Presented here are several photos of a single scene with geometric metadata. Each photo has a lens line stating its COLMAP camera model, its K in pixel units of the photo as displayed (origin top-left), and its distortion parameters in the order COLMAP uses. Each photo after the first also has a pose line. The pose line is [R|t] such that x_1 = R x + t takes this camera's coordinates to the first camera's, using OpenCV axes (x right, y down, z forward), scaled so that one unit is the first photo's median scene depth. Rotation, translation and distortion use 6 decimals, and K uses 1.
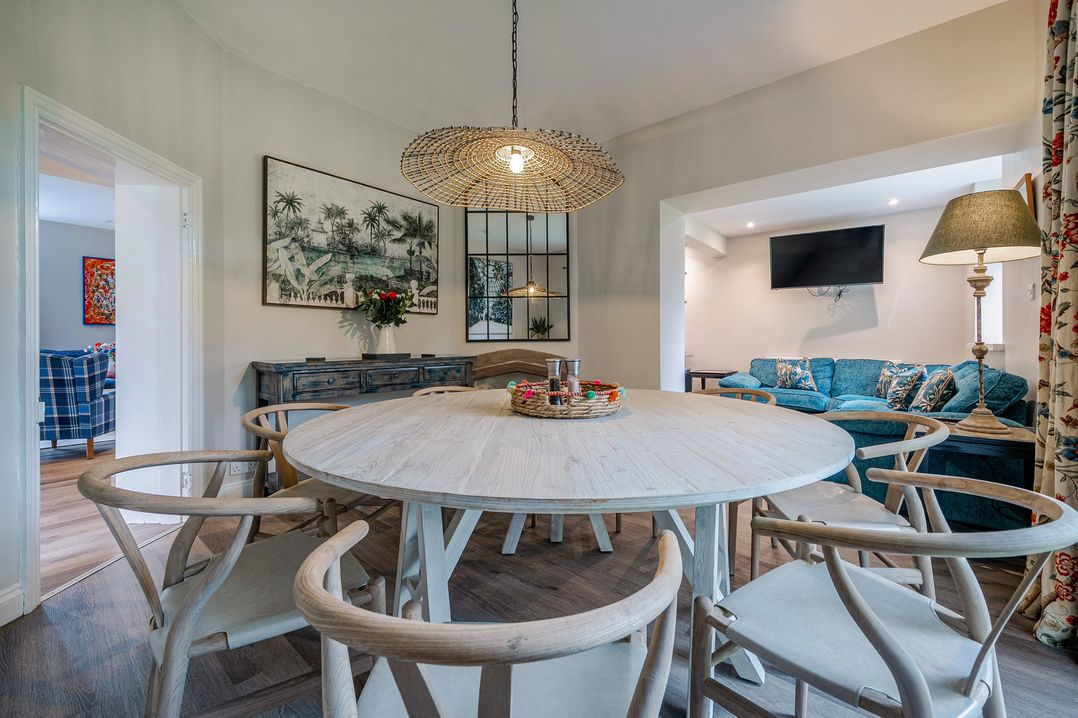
lens RADIAL K [[432.1, 0, 555.8], [0, 432.1, 340.7], [0, 0, 1]] dist [0.000136, 0.000014]
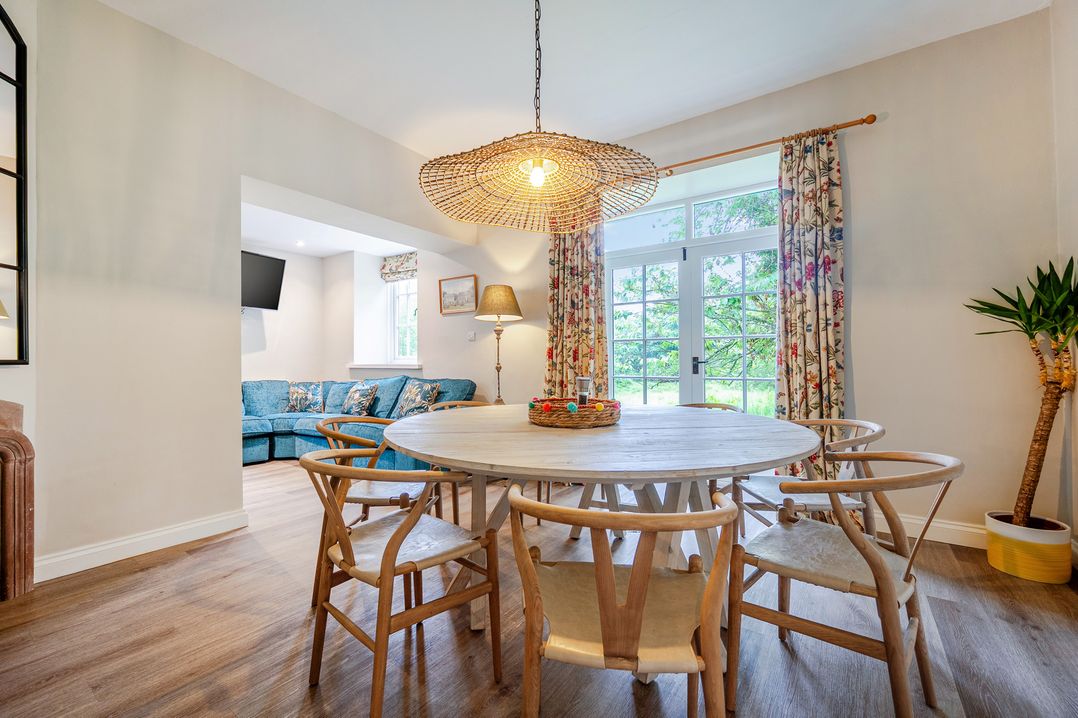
lens RADIAL K [[433.7, 0, 539.0], [0, 433.7, 359.0], [0, 0, 1]] dist [0.000984, 0.000003]
pose [[-0.056535, 0.006628, 0.998379, -0.467660], [0.003348, 0.999974, -0.006449, -0.000814], [-0.998395, 0.002978, -0.056555, 0.469121]]
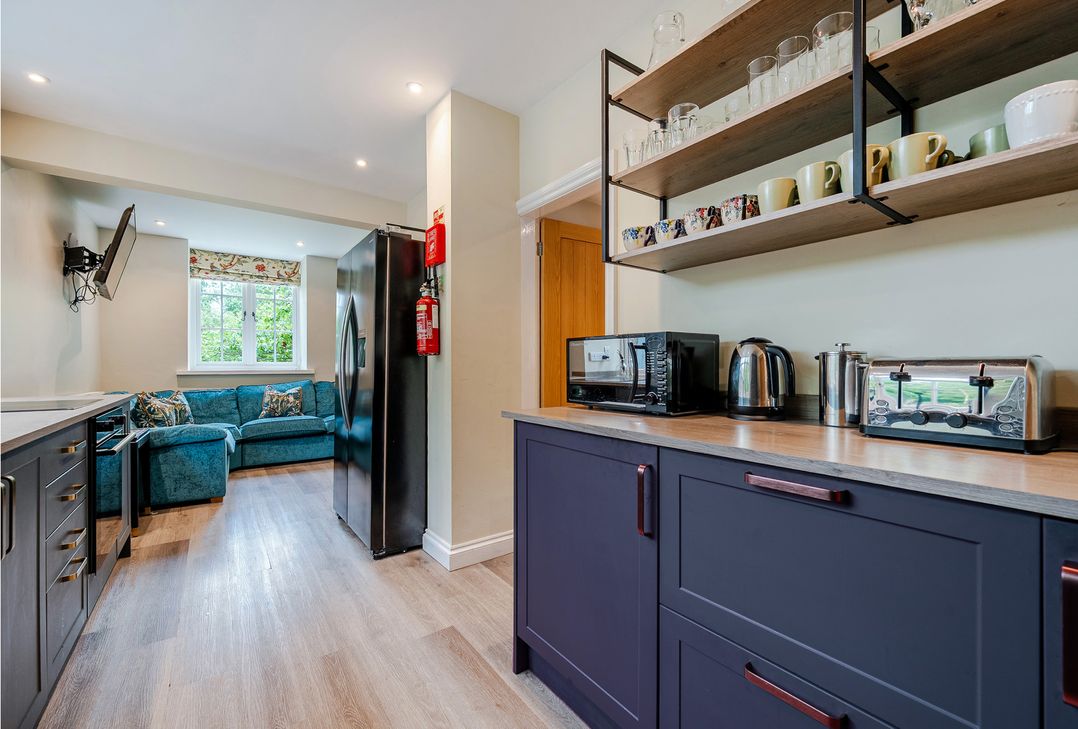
lens RADIAL K [[440.1, 0, 522.6], [0, 440.1, 367.6], [0, 0, 1]] dist [0.000845, 0.000081]
pose [[-0.960638, 0.000027, 0.277803, -0.282349], [0.001050, 0.999993, 0.003534, -0.006075], [-0.277801, 0.003686, -0.960632, 1.891483]]
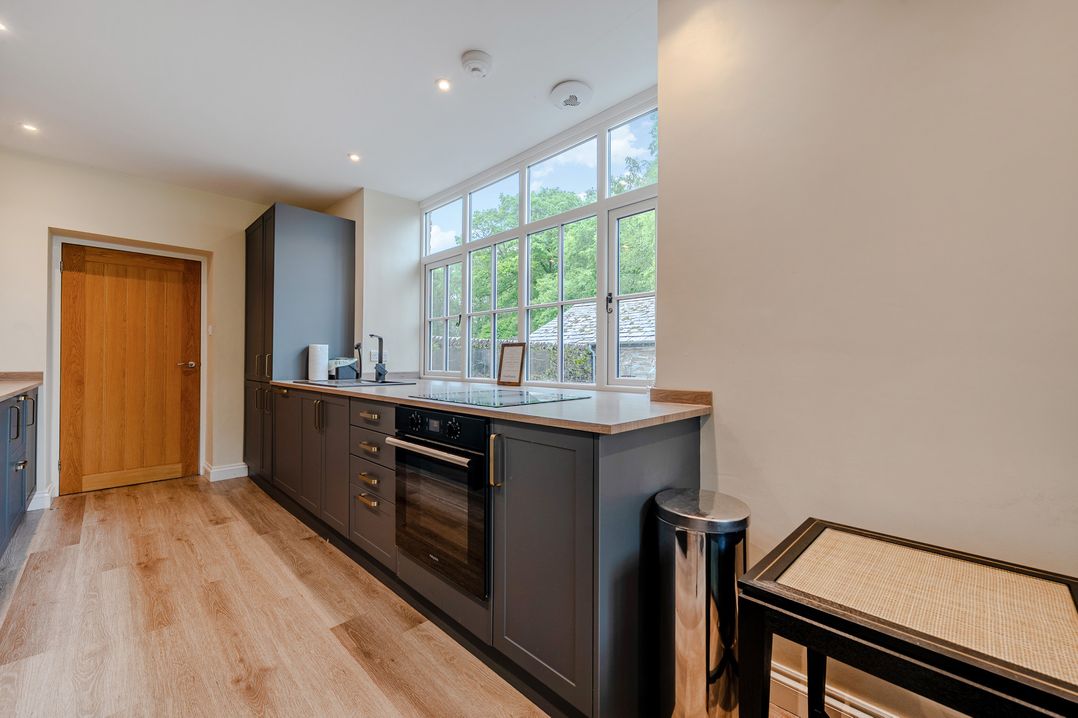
lens RADIAL K [[406.2, 0, 509.4], [0, 406.2, 358.0], [0, 0, 1]] dist [-0.000926, -0.000099]
pose [[0.993819, 0.003702, -0.110948, 0.362032], [-0.004373, 0.999974, -0.005801, -0.005944], [0.110924, 0.006250, 0.993809, 1.214600]]
